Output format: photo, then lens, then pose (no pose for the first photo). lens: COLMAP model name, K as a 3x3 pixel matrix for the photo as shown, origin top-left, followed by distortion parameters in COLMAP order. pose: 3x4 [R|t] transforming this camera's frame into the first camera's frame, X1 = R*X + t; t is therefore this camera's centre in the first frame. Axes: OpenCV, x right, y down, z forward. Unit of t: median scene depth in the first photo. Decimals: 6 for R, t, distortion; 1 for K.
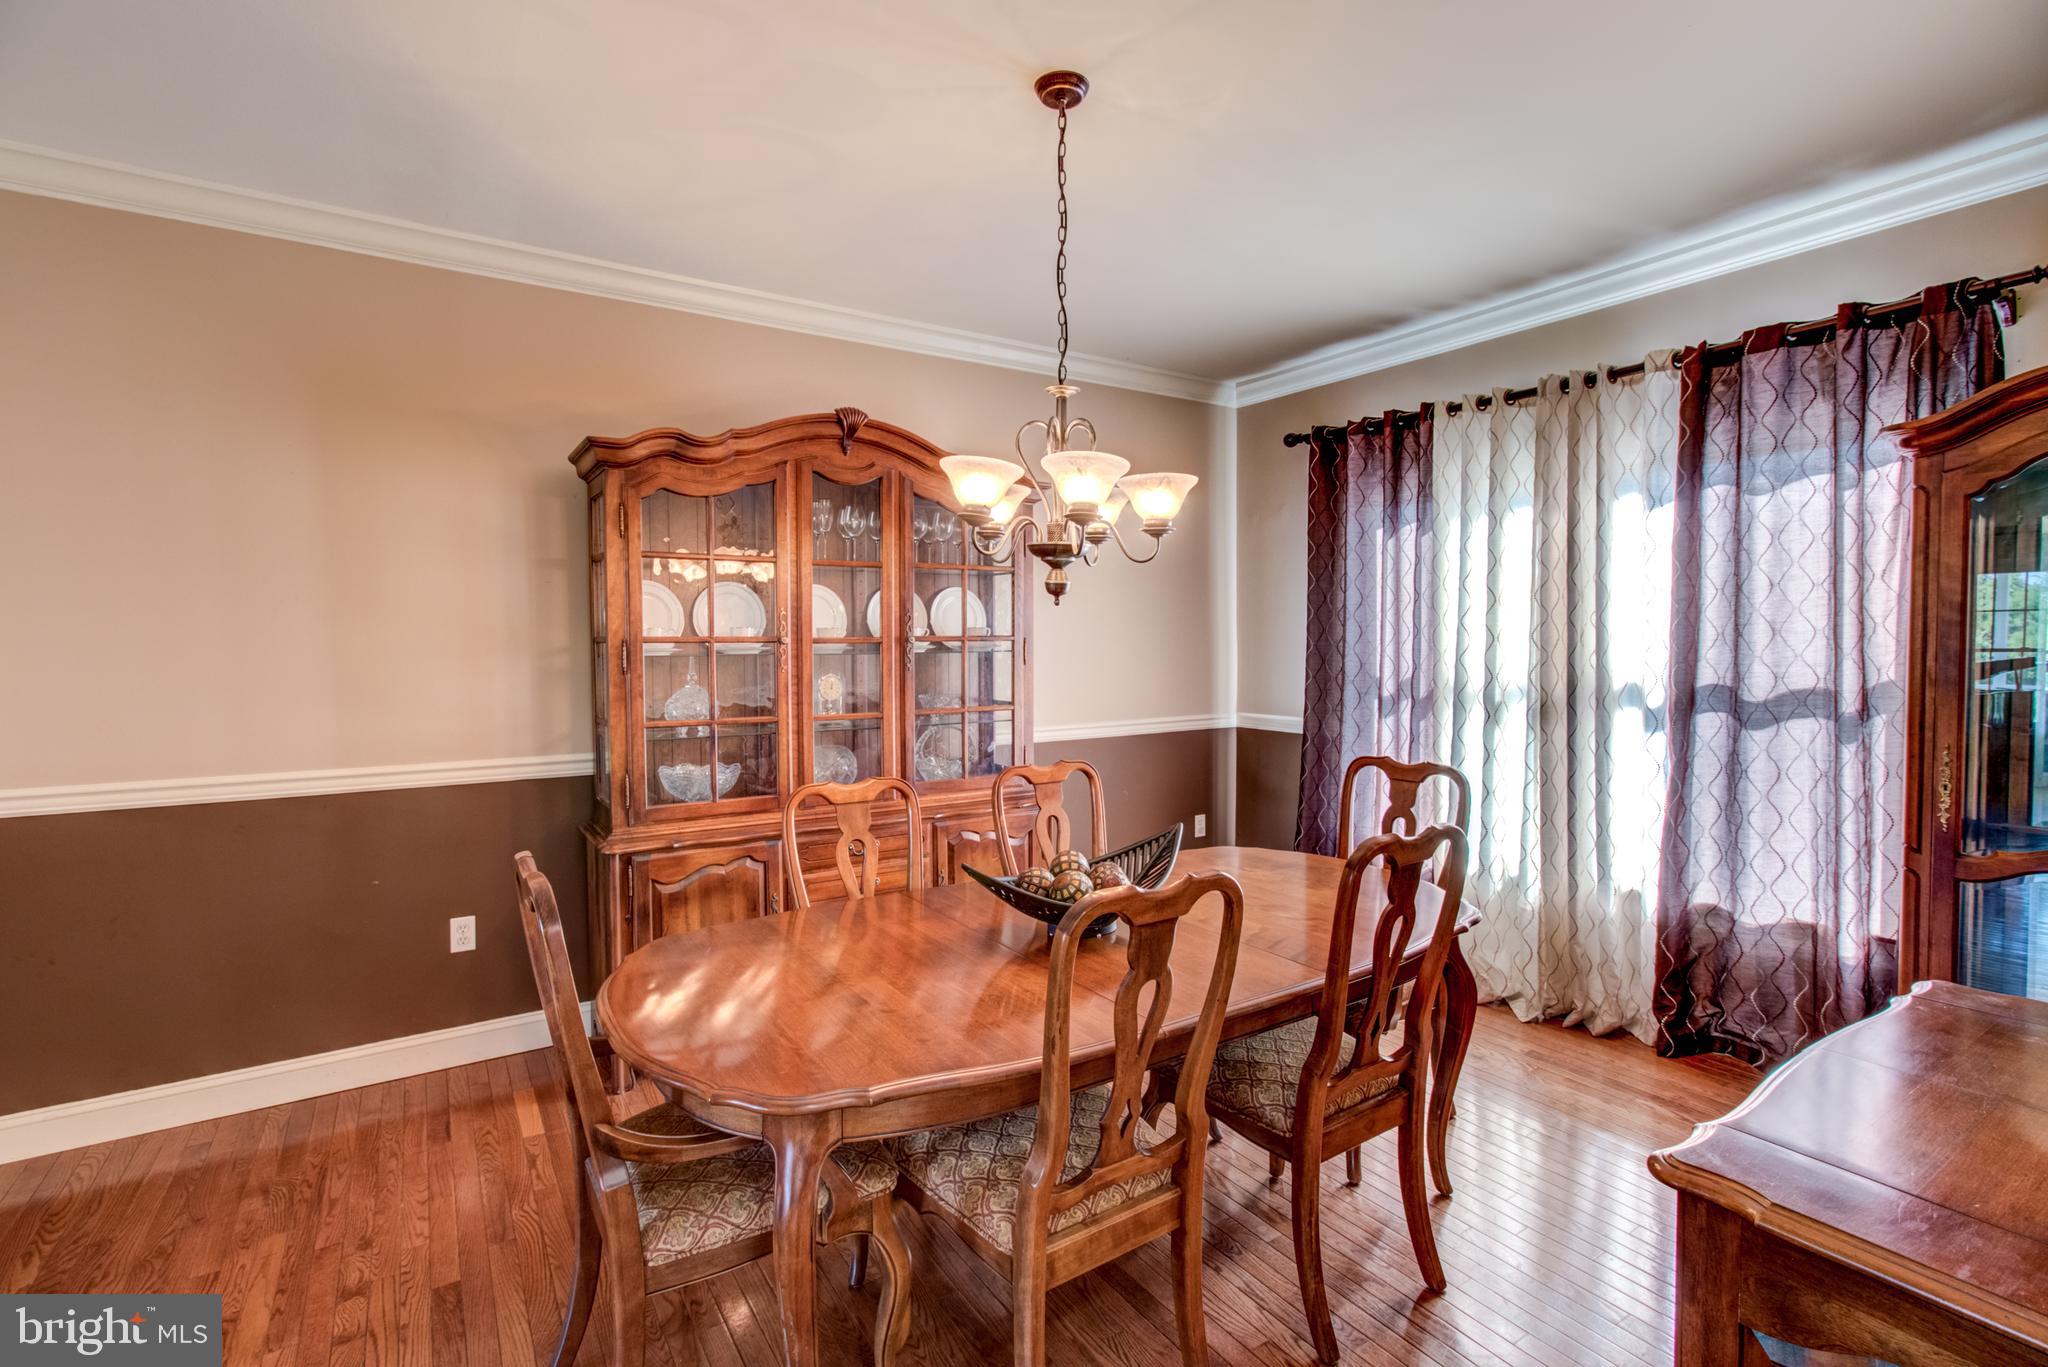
lens RADIAL K [[960.7, 0, 1022.3], [0, 960.7, 676.1], [0, 0, 1]] dist [0.000830, 0.000438]
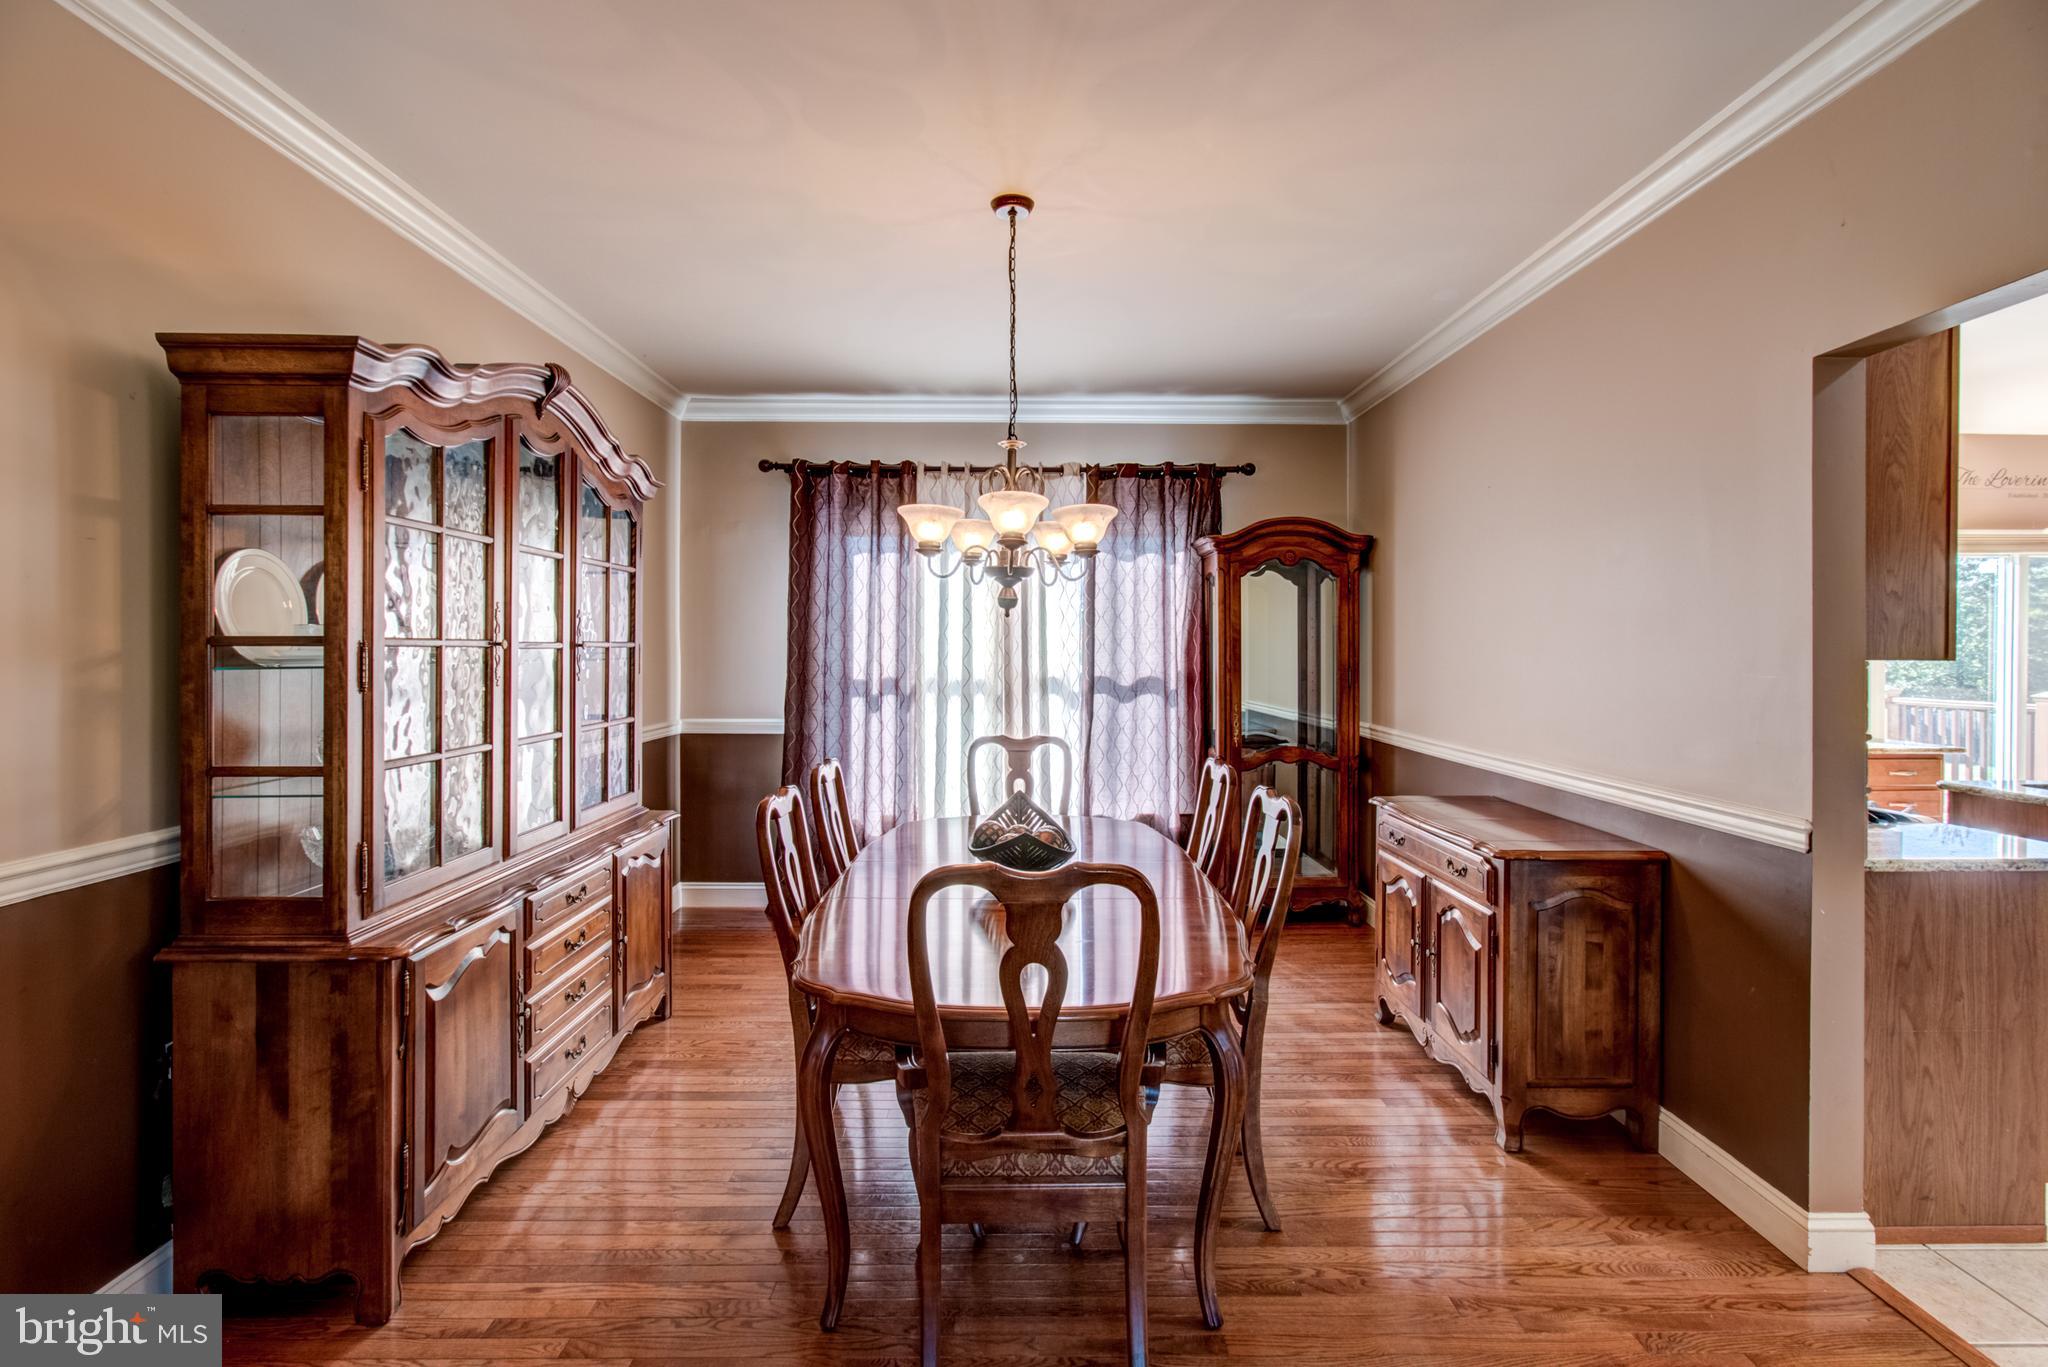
lens RADIAL K [[962.6, 0, 1059.3], [0, 962.6, 647.0], [0, 0, 1]] dist [-0.004943, 0.000183]
pose [[0.524943, 0.005374, 0.851121, -0.678792], [0.031751, 0.999160, -0.025892, -0.000234], [-0.850545, 0.040616, 0.524331, 0.213476]]
